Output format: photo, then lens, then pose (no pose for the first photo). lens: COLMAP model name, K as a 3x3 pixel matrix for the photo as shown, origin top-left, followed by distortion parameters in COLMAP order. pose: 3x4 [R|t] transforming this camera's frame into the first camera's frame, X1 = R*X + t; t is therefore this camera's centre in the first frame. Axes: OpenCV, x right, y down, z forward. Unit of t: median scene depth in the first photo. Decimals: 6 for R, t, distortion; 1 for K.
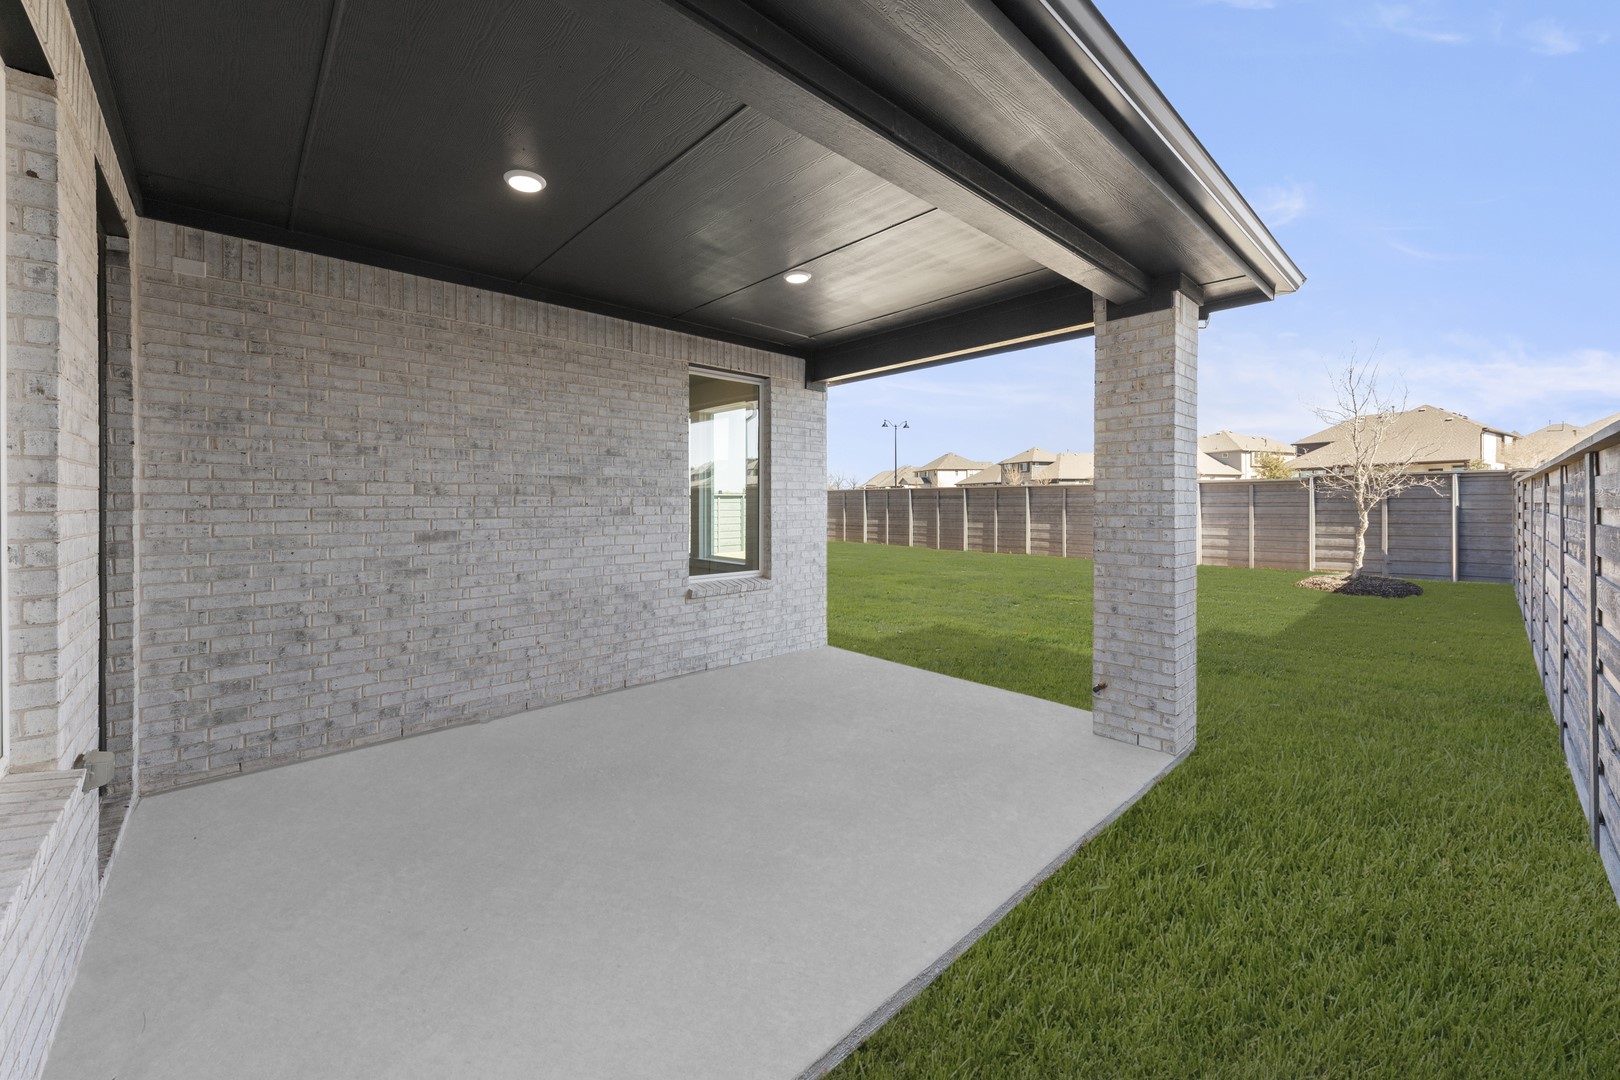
lens RADIAL K [[607.5, 0, 763.2], [0, 607.5, 504.0], [0, 0, 1]] dist [0.009918, 0.000074]
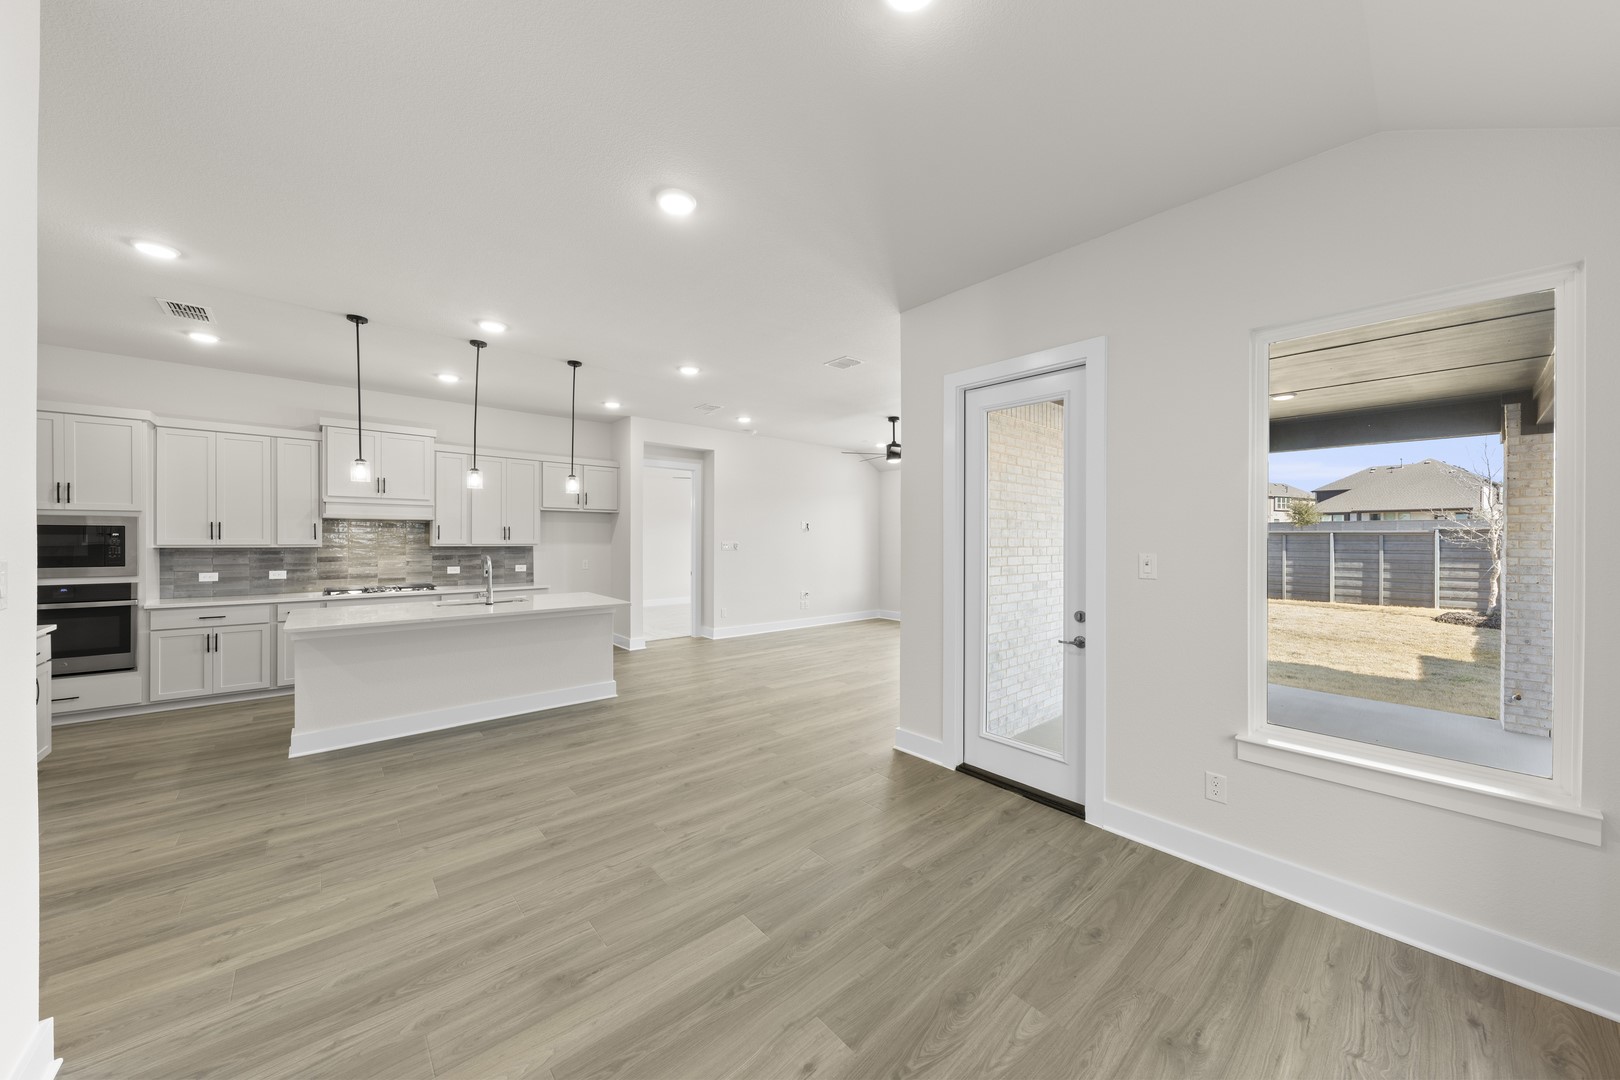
lens RADIAL K [[562.1, 0, 804.5], [0, 562.1, 539.2], [0, 0, 1]] dist [-0.001378, -0.000049]
pose [[0.999878, 0.009638, 0.012286, -0.343303], [-0.009680, 0.999948, 0.003348, -0.015983], [-0.012253, -0.003467, 0.999919, -0.083654]]
